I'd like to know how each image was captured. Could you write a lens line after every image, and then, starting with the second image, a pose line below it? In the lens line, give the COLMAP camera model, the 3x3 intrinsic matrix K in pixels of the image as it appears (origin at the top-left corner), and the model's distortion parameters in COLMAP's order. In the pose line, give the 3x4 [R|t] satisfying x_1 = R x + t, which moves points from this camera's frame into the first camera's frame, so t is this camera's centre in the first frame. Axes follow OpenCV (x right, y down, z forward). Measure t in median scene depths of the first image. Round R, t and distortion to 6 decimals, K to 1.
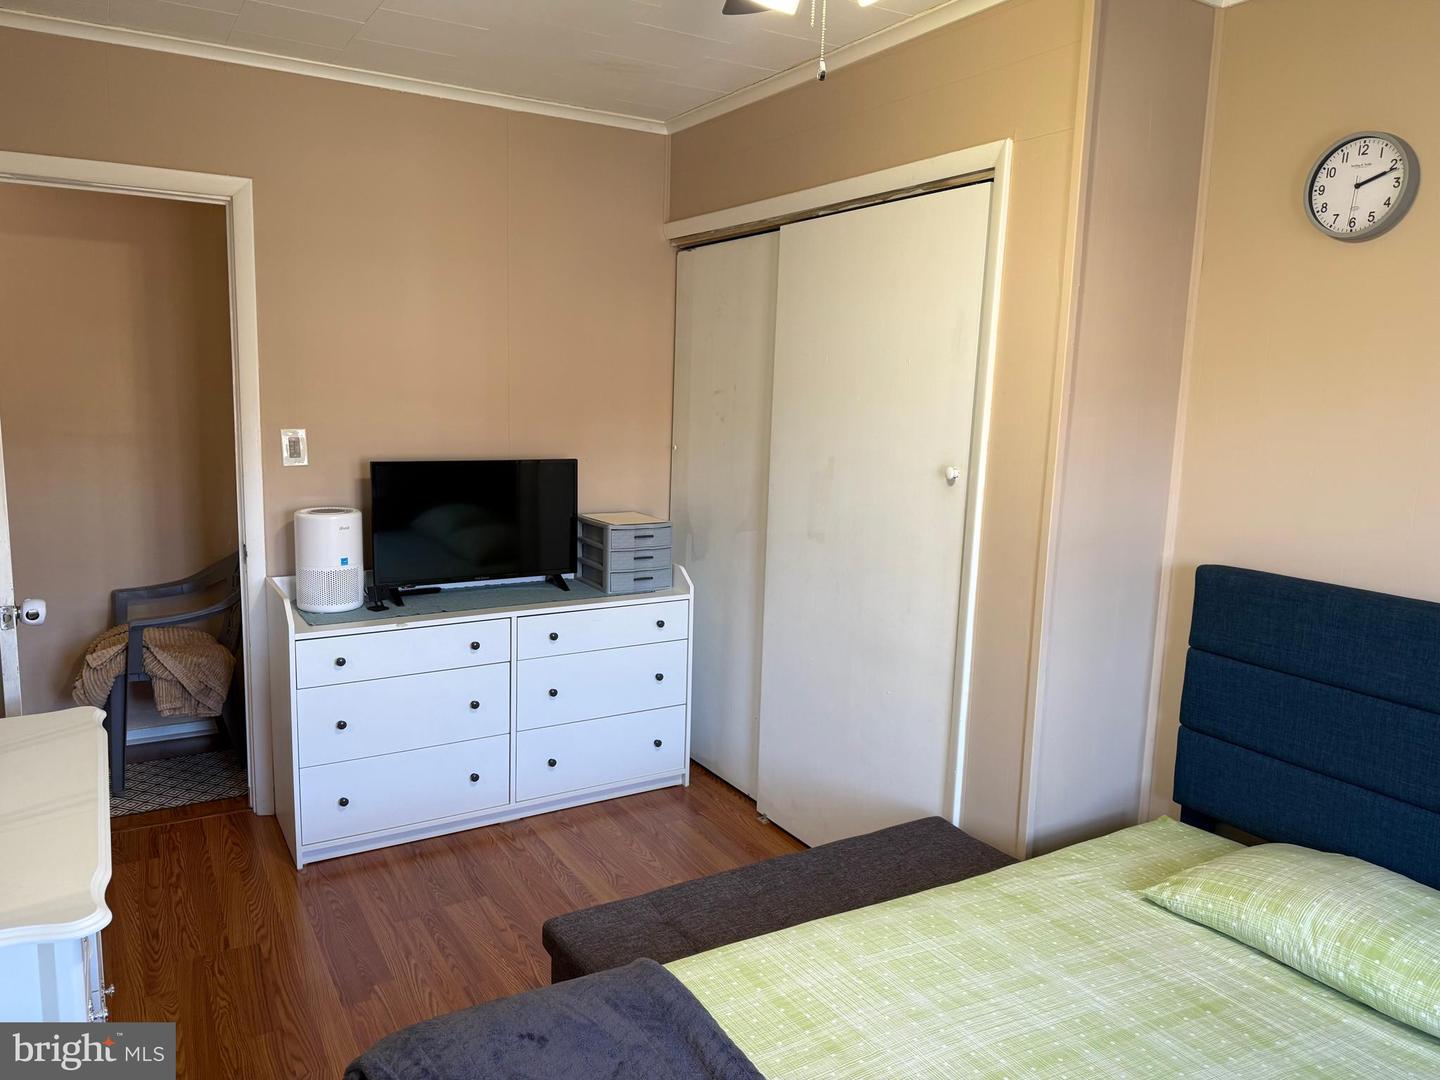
lens RADIAL K [[1015.2, 0, 720.0], [0, 1015.2, 540.0], [0, 0, 1]] dist [0.122903, -0.166516]
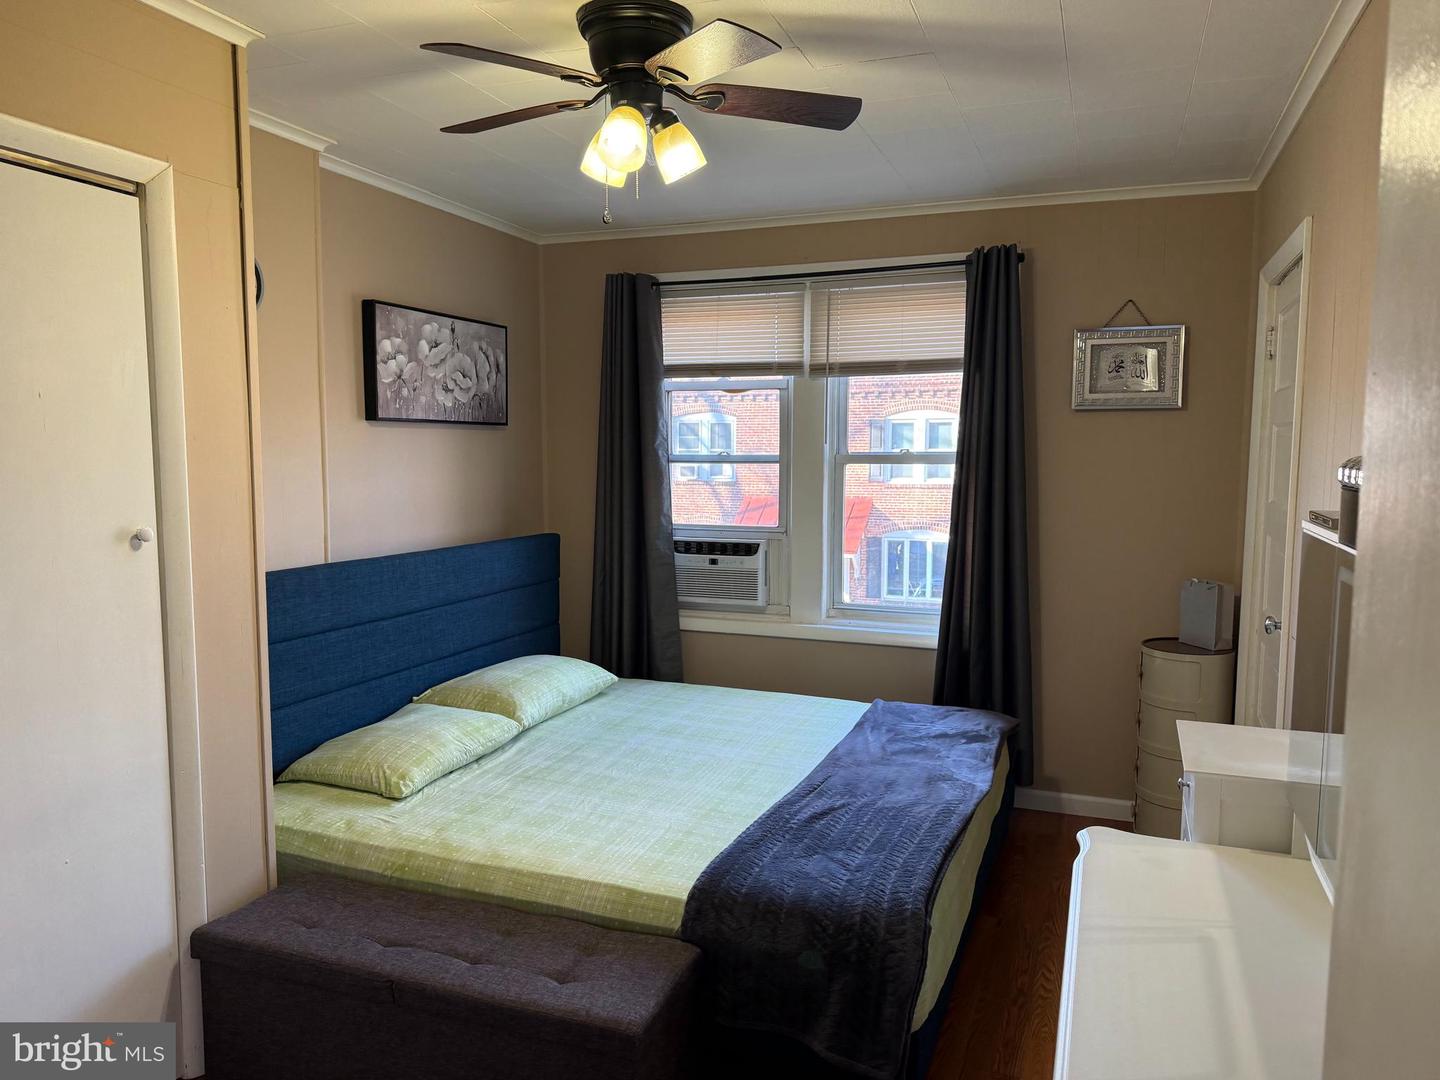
lens RADIAL K [[1015.2, 0, 720.0], [0, 1015.2, 540.0], [0, 0, 1]] dist [0.122903, -0.166516]
pose [[-0.626021, -0.101376, 0.773189, -0.981792], [0.091177, 0.975197, 0.201685, -0.257139], [-0.774458, 0.196756, -0.601251, 1.579025]]
